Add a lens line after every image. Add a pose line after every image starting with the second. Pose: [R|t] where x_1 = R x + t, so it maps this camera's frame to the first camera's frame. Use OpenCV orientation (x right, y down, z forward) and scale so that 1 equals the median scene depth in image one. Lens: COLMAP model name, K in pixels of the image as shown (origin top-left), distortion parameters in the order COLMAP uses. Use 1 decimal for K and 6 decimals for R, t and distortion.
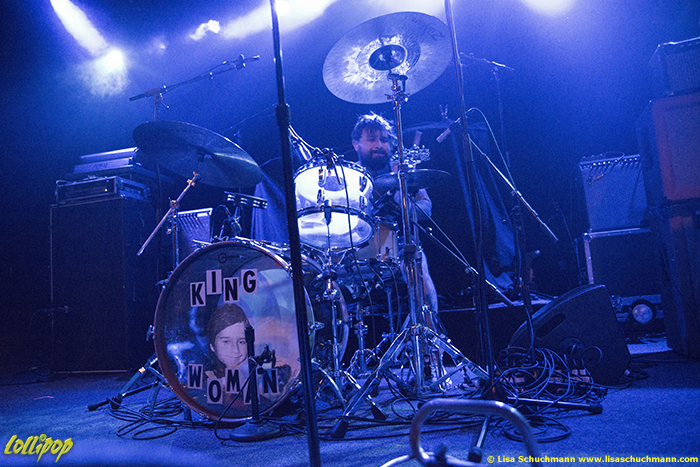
lens RADIAL K [[496.4, 0, 350.0], [0, 496.4, 233.5], [0, 0, 1]] dist [-0.001813, -0.000414]
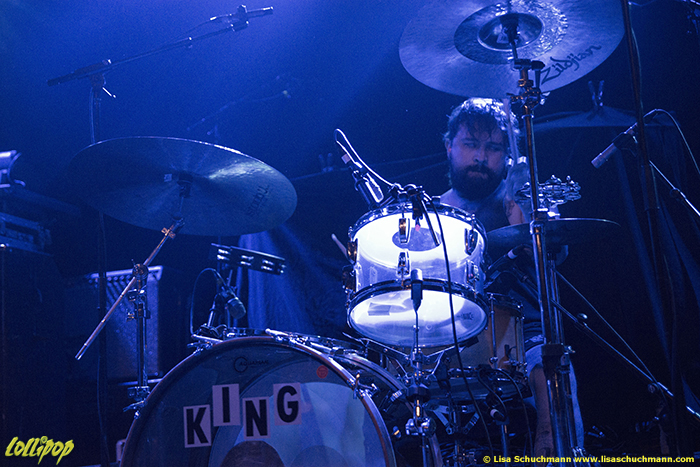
lens RADIAL K [[1089.3, 0, 350.0], [0, 1089.3, 233.5], [0, 0, 1]] dist [0.226834, -0.016911]
pose [[0.999936, 0.000098, -0.011349, -0.106162], [-0.000728, 0.998457, -0.055530, -0.035402], [0.011326, 0.055535, 0.998393, -0.333909]]
